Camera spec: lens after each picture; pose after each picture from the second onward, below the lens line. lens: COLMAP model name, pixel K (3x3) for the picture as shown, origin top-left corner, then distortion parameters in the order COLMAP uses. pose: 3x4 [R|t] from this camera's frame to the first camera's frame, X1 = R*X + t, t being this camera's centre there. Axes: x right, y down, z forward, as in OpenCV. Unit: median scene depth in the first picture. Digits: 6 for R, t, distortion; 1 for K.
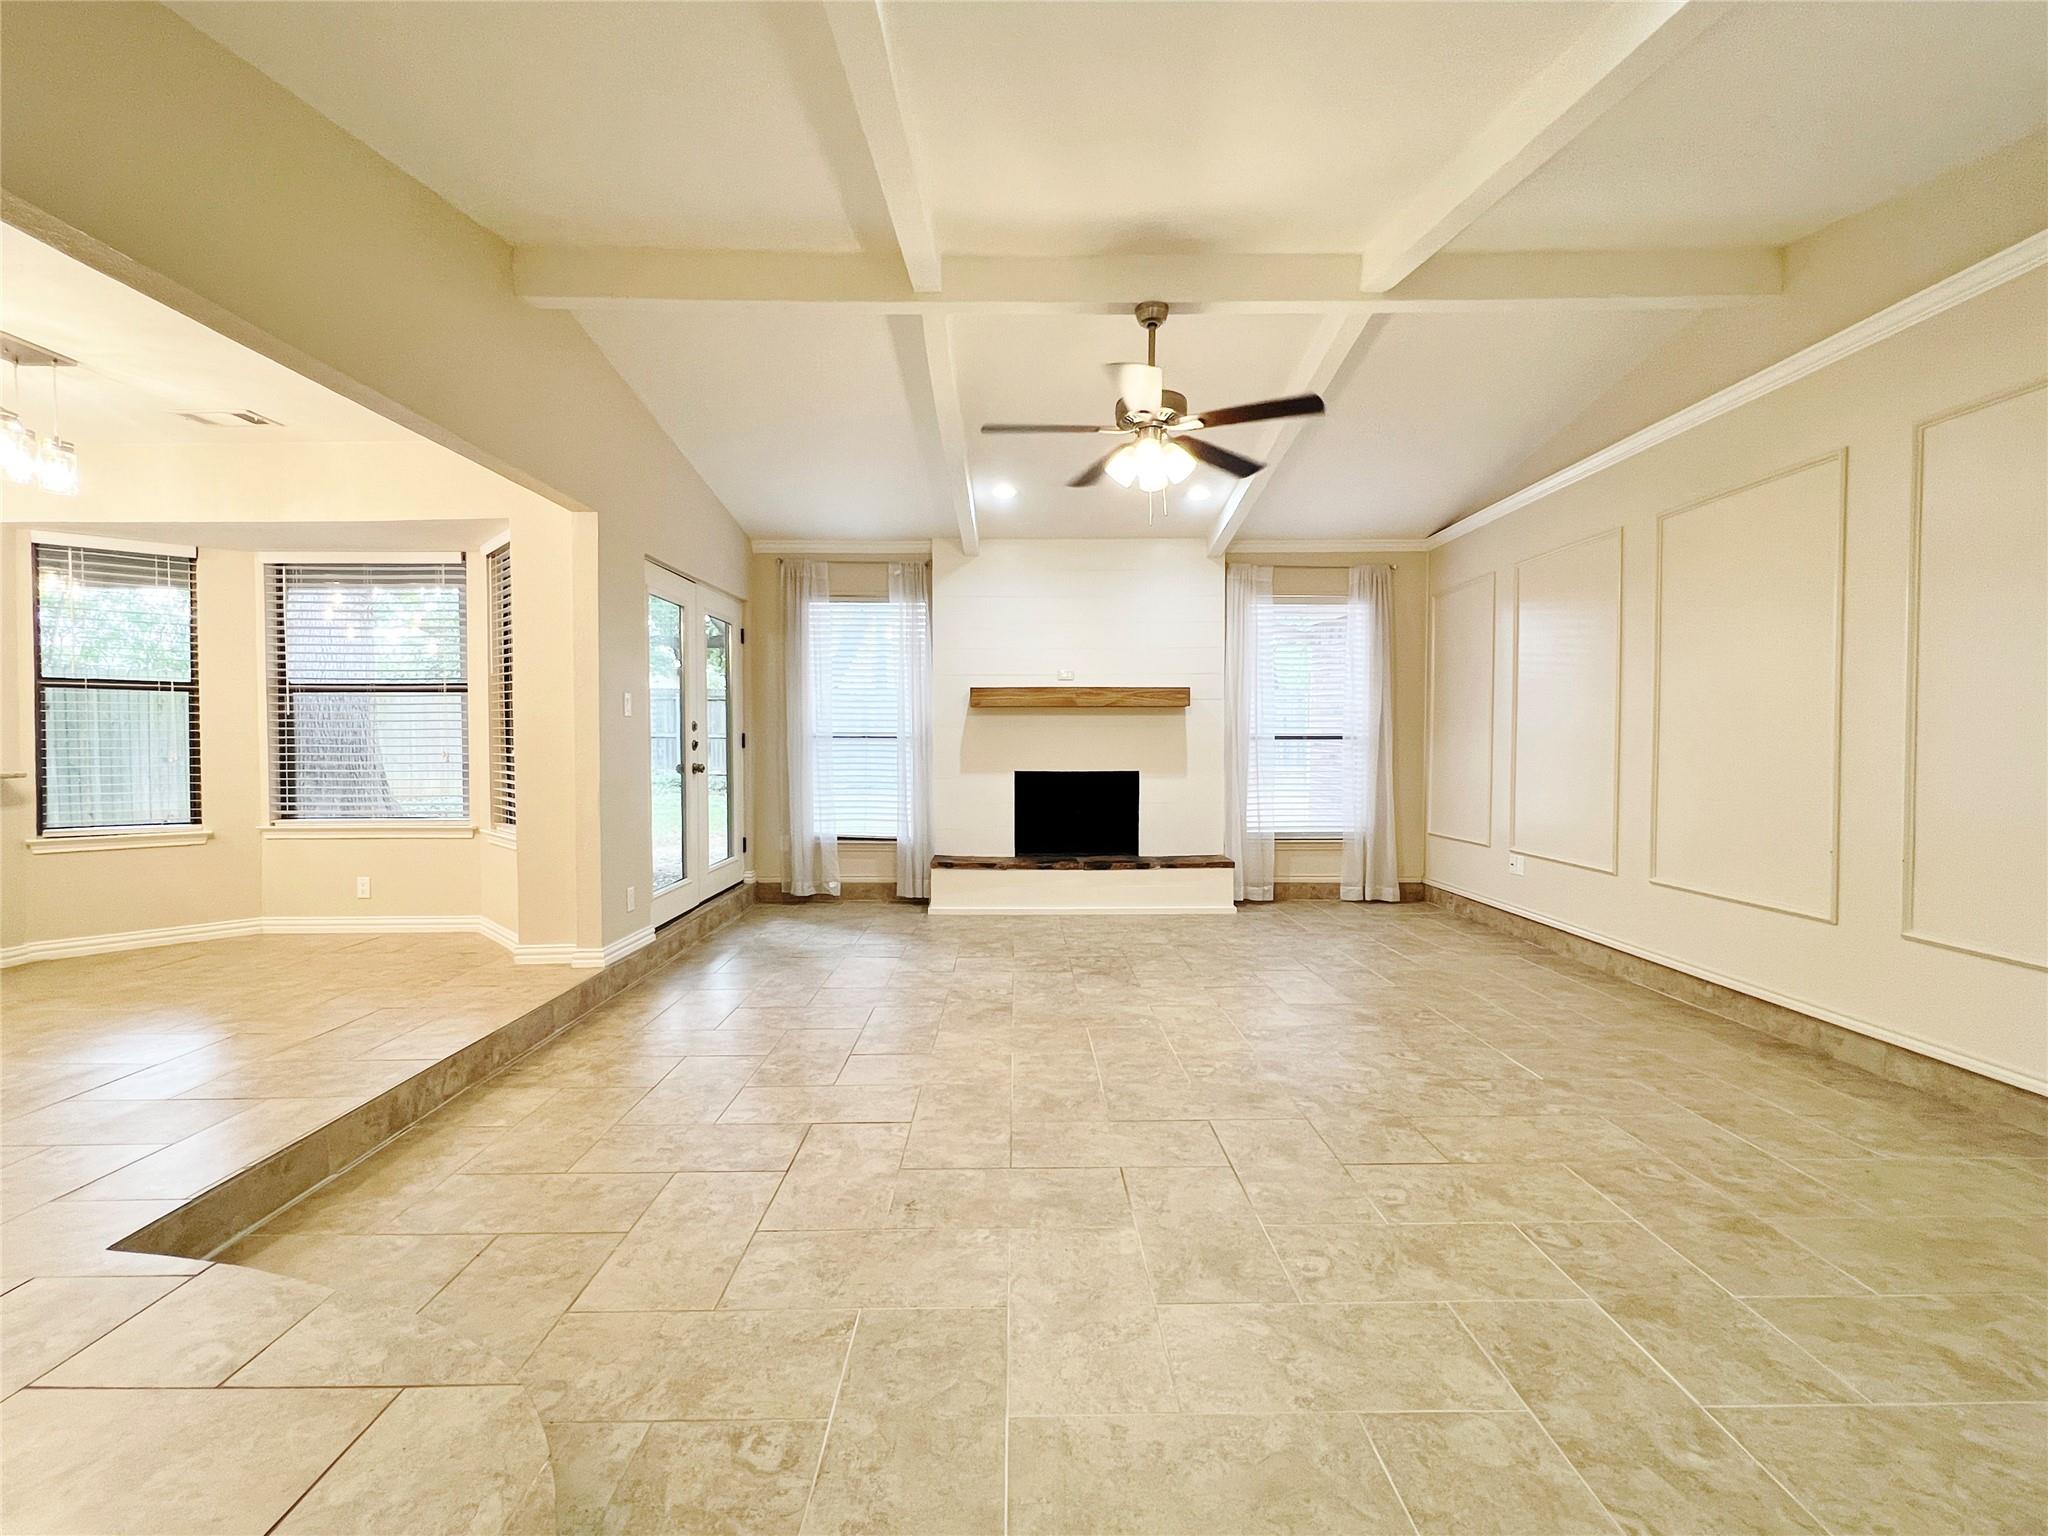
lens RADIAL K [[910.0, 0, 1020.8], [0, 910.0, 771.7], [0, 0, 1]] dist [-0.000300, 0.000327]
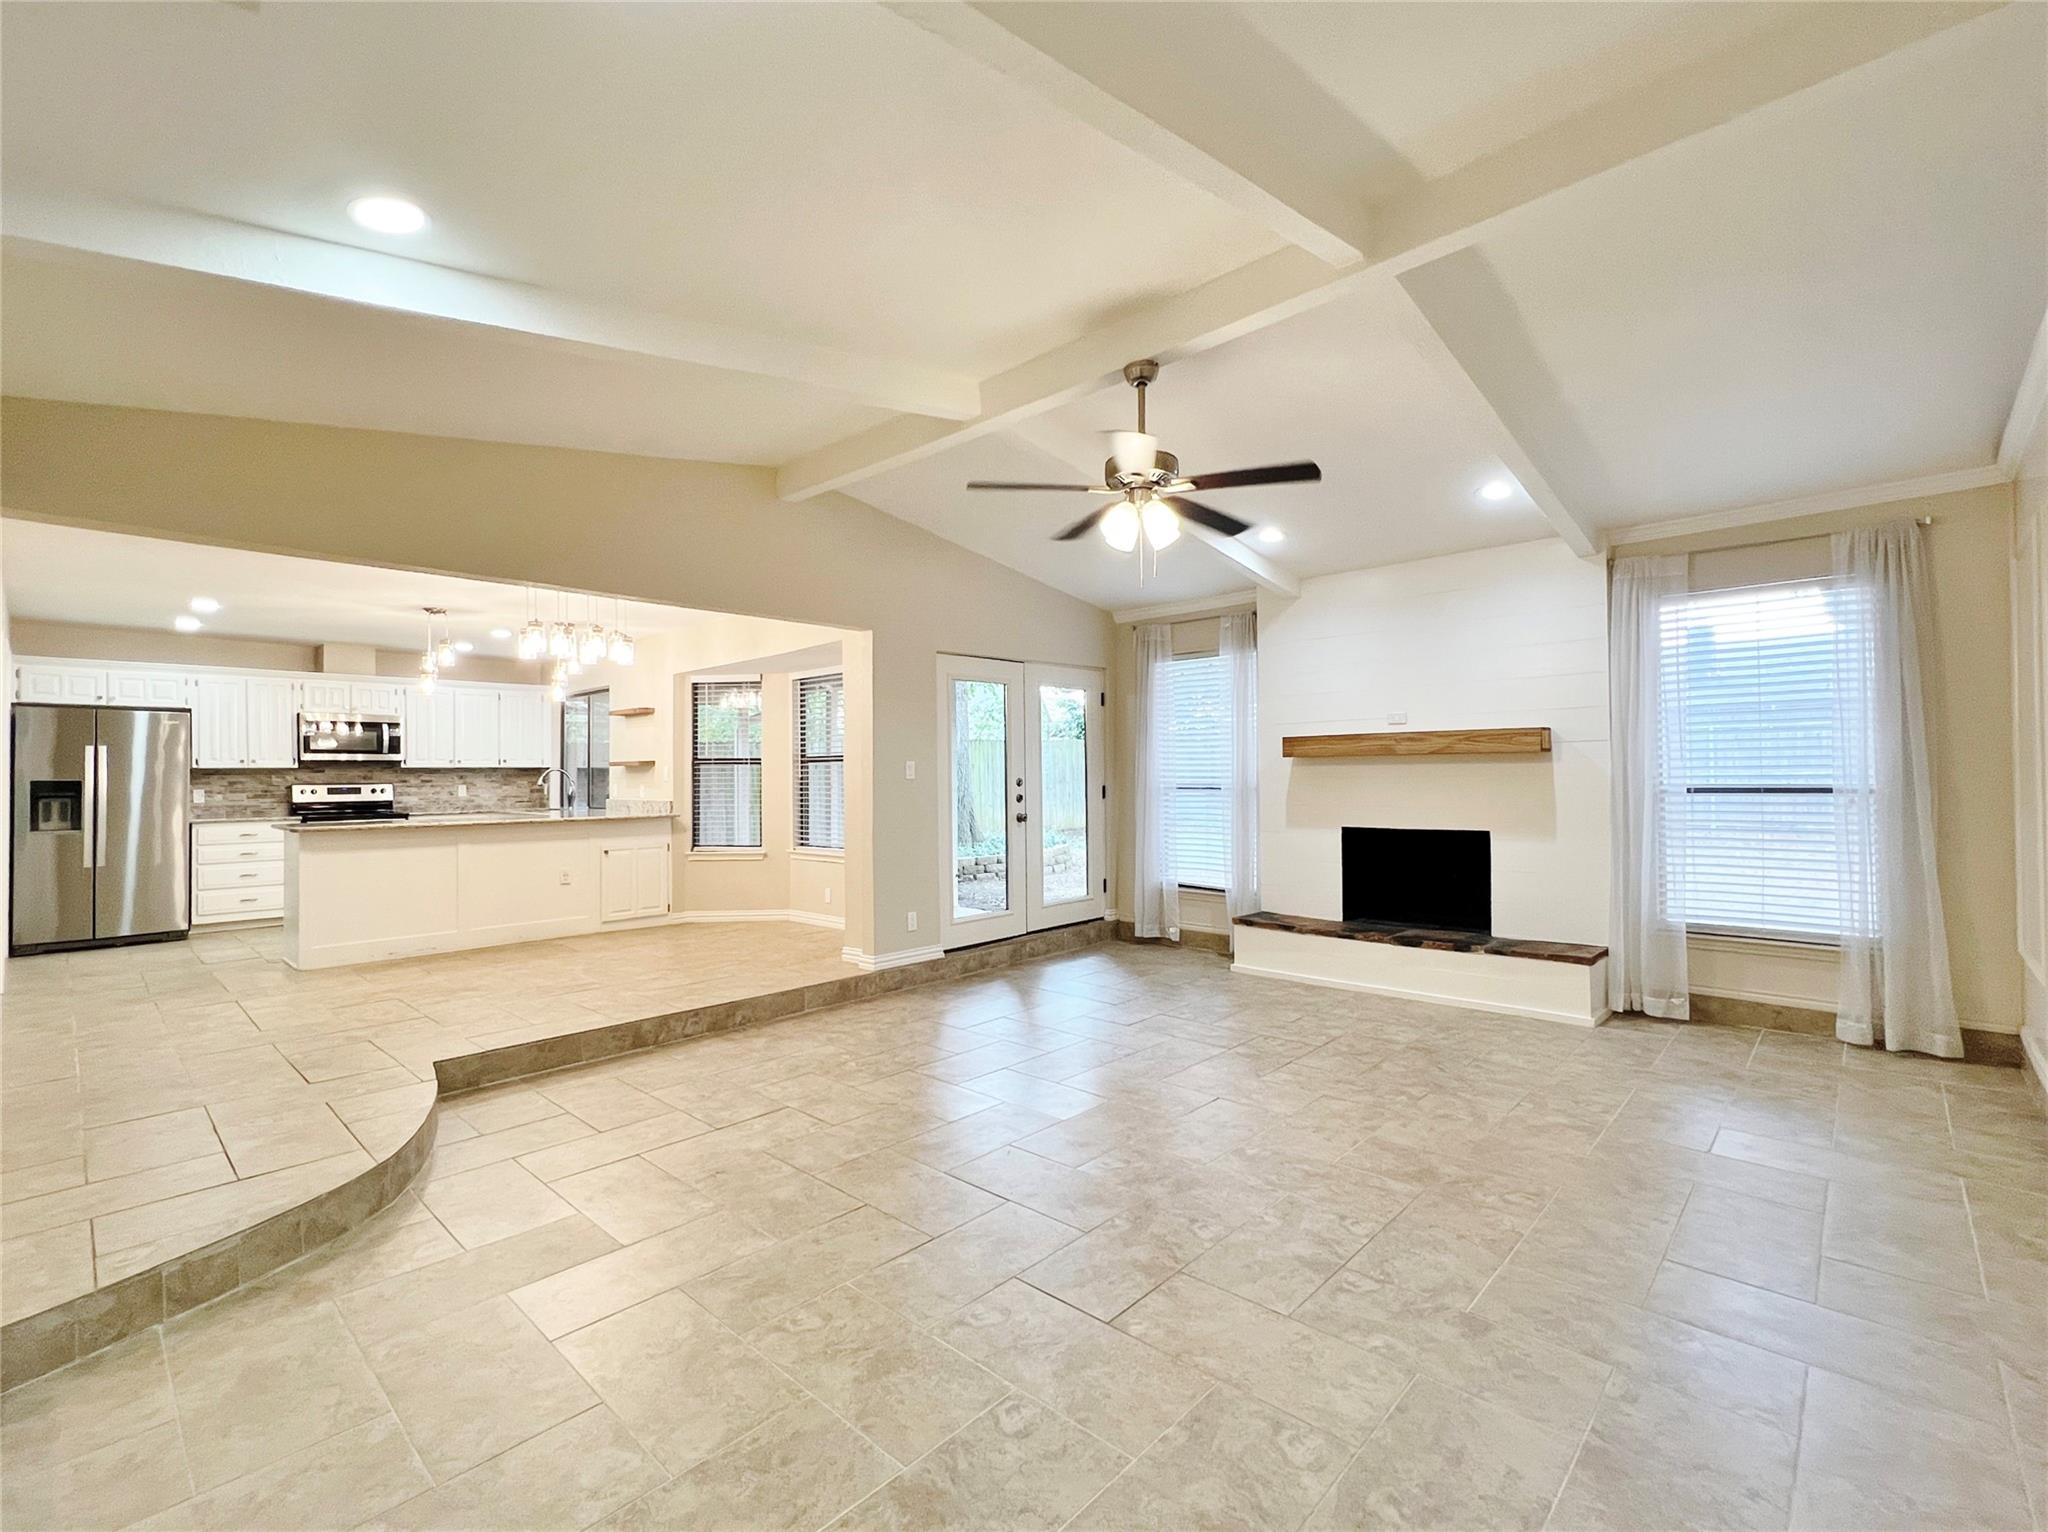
lens RADIAL K [[910.0, 0, 1016.5], [0, 910.0, 768.8], [0, 0, 1]] dist [-0.000300, 0.000327]
pose [[0.721349, -0.013177, -0.692447, 0.584695], [-0.013066, 0.999382, -0.032630, -0.036574], [0.692449, 0.032585, 0.720731, 0.176360]]
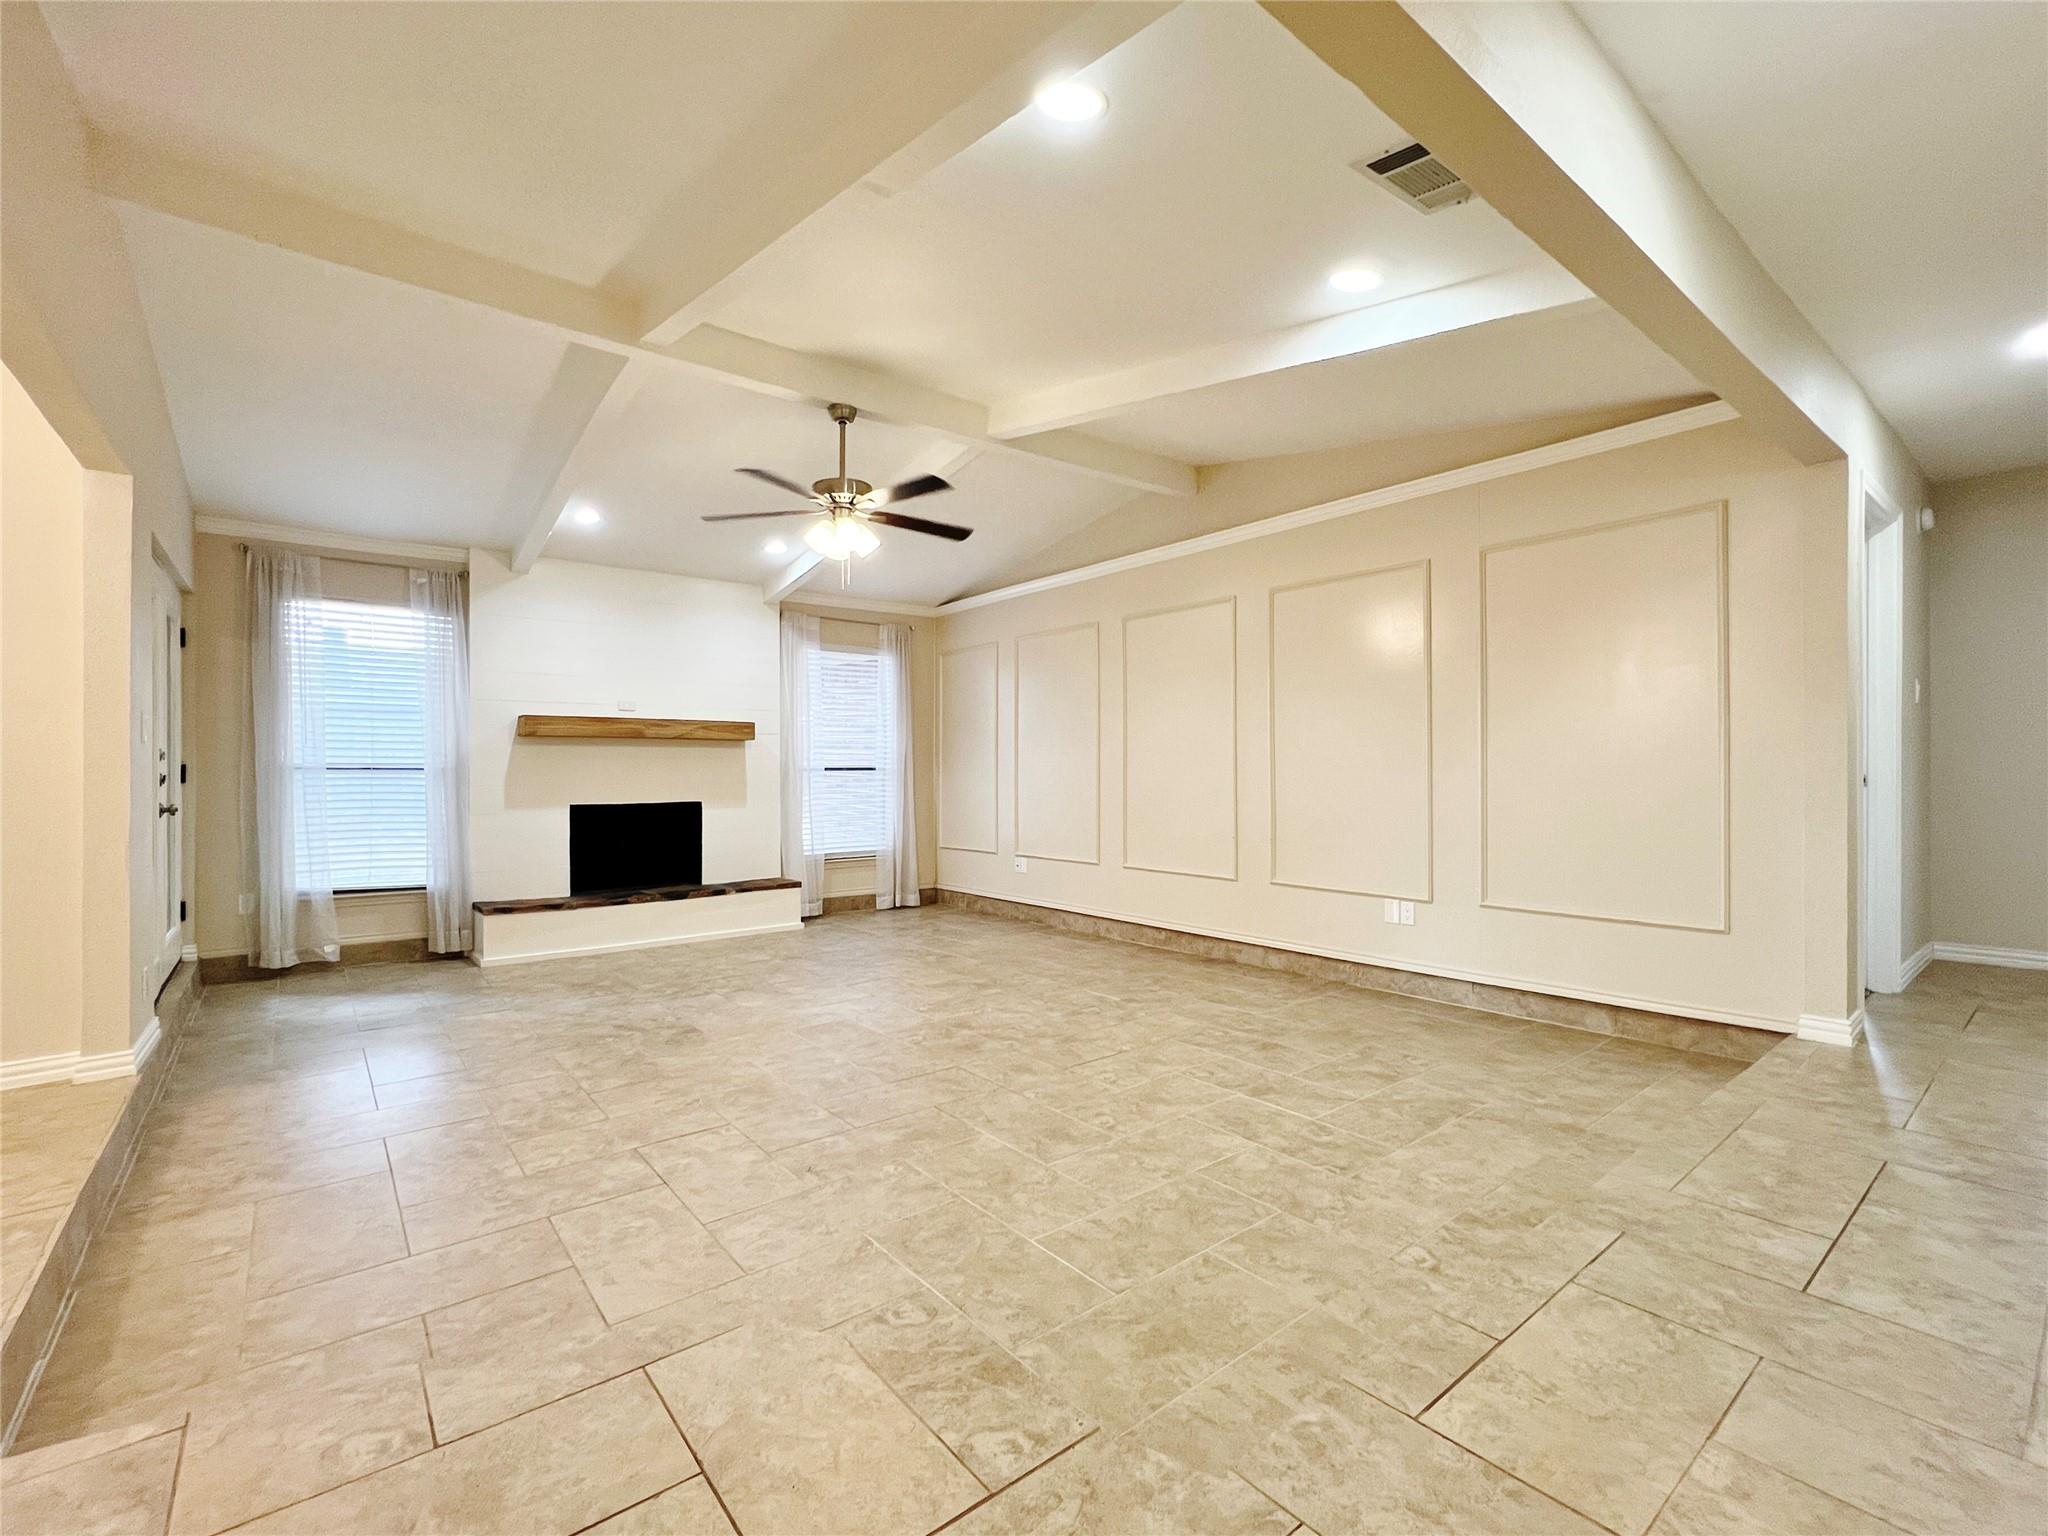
lens RADIAL K [[910.0, 0, 1026.0], [0, 910.0, 775.0], [0, 0, 1]] dist [-0.000300, 0.000327]
pose [[0.784887, -0.005617, 0.619613, -0.330573], [0.024225, 0.999473, -0.021627, 0.000903], [-0.619165, 0.031985, 0.784609, -0.054181]]
